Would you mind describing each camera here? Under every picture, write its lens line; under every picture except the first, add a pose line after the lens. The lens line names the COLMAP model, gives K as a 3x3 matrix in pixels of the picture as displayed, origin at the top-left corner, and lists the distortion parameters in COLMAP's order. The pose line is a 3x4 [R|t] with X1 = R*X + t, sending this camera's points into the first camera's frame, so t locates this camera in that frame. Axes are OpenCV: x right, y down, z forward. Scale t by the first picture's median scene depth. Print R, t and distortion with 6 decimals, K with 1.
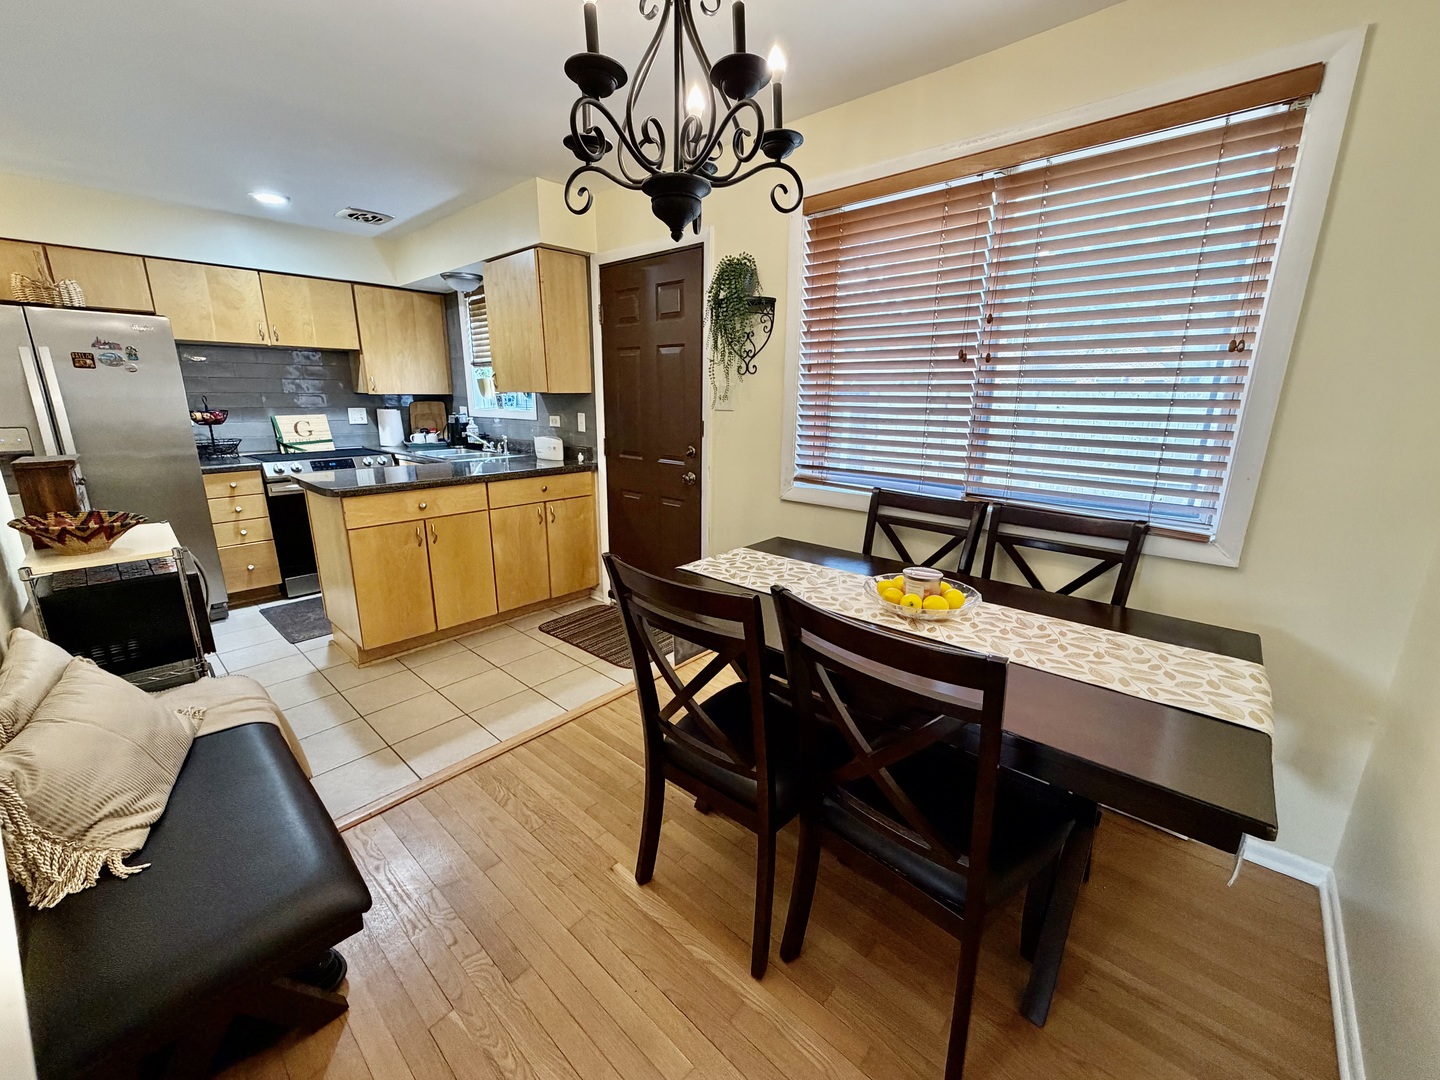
lens RADIAL K [[575.8, 0, 715.4], [0, 575.8, 537.9], [0, 0, 1]] dist [0.000121, -0.000512]
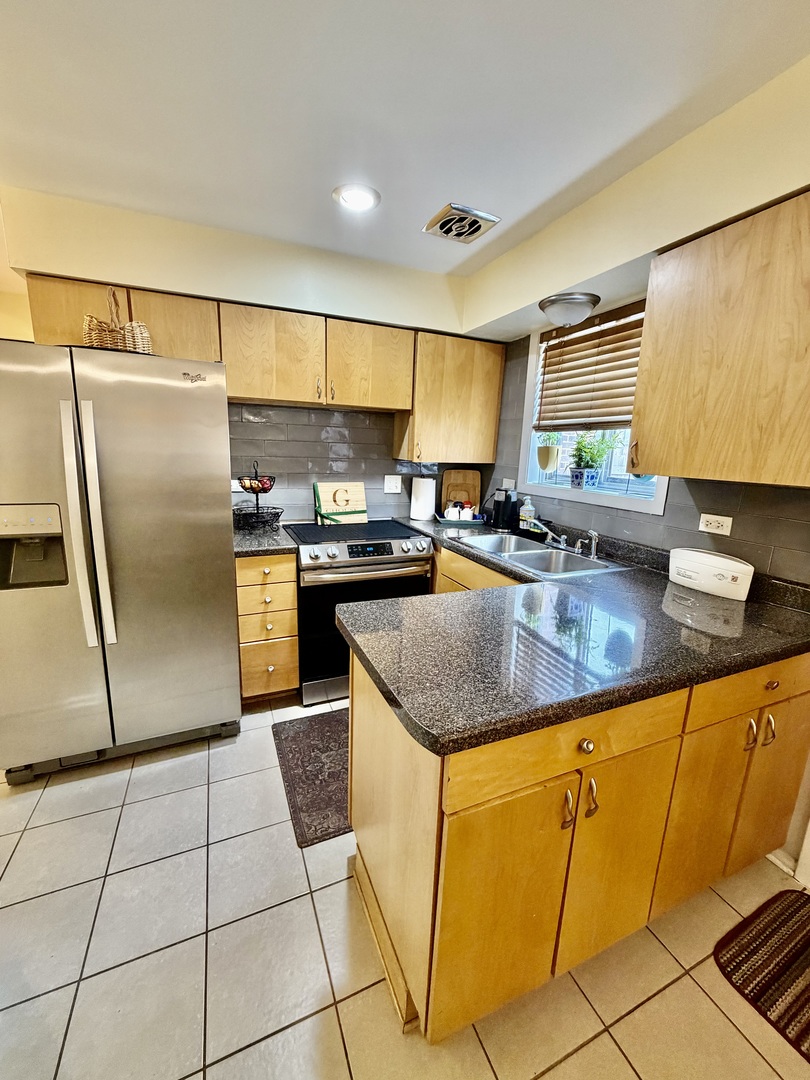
lens RADIAL K [[431.8, 0, 404.4], [0, 431.8, 533.8], [0, 0, 1]] dist [0.000121, -0.000512]
pose [[0.910373, 0.104280, -0.400434, -0.389710], [-0.126501, 0.991531, -0.029385, -0.140130], [0.393979, 0.077407, 0.915854, 0.474939]]
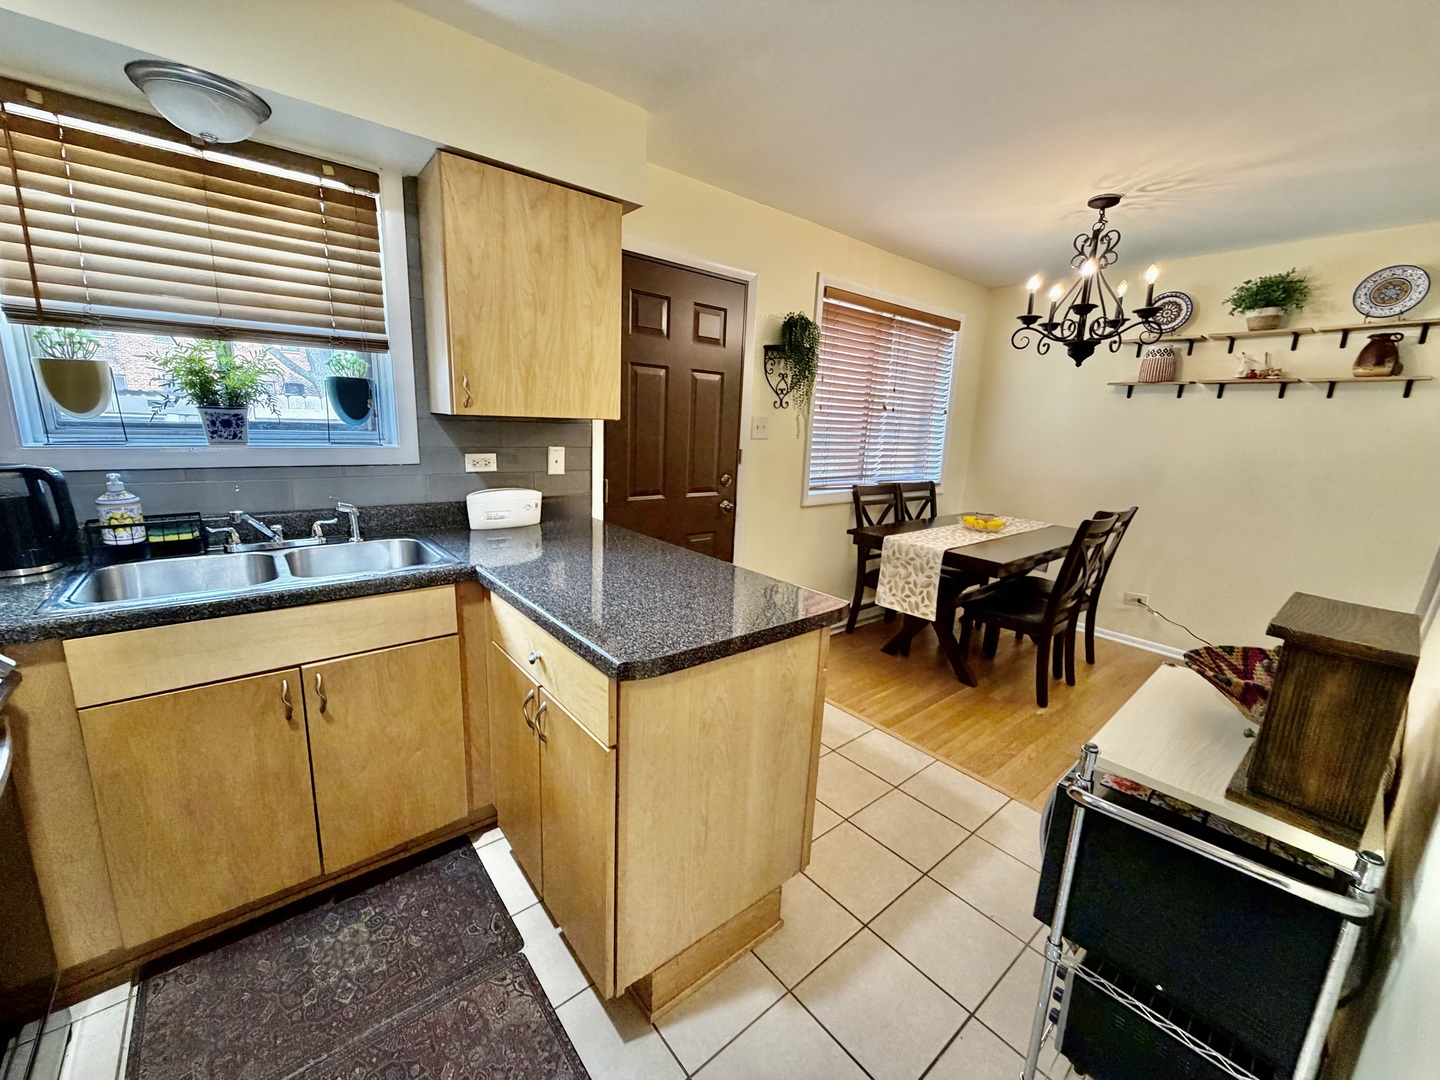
lens RADIAL K [[575.8, 0, 711.0], [0, 575.8, 537.8], [0, 0, 1]] dist [0.000121, -0.000512]
pose [[0.150093, -0.201255, 0.967971, -0.823372], [0.200374, 0.964936, 0.169554, -0.181289], [-0.968154, 0.168507, 0.185156, 0.680616]]
